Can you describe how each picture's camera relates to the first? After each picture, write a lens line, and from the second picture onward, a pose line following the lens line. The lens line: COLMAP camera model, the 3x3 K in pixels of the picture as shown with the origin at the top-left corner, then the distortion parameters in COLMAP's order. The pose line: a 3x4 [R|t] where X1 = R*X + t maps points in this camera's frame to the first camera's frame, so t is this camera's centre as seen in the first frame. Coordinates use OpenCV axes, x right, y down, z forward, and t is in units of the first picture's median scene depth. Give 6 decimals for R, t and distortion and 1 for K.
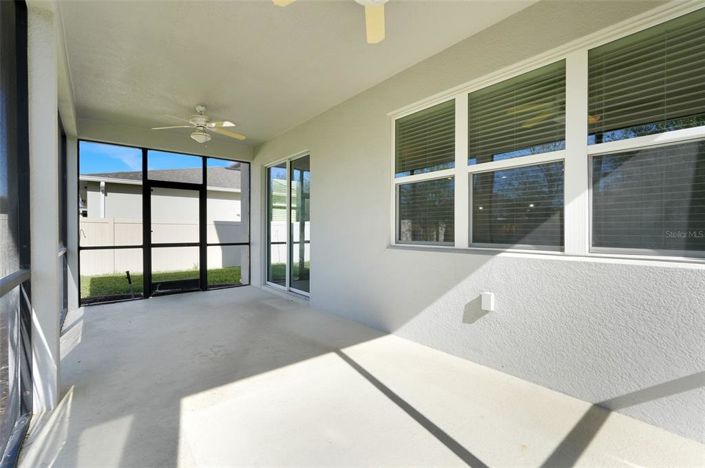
lens RADIAL K [[309.6, 0, 349.8], [0, 309.6, 235.9], [0, 0, 1]] dist [0.000200, 0.000024]
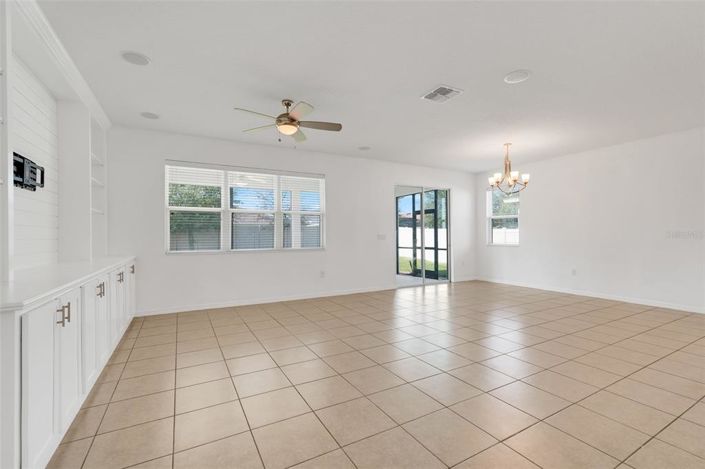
lens RADIAL K [[309.6, 0, 349.8], [0, 309.6, 236.4], [0, 0, 1]] dist [0.000200, 0.000024]
pose [[-0.178373, -0.010436, -0.983908, 1.144034], [-0.007376, 0.999930, -0.009268, -0.012630], [0.983935, 0.005604, -0.178437, 0.953486]]
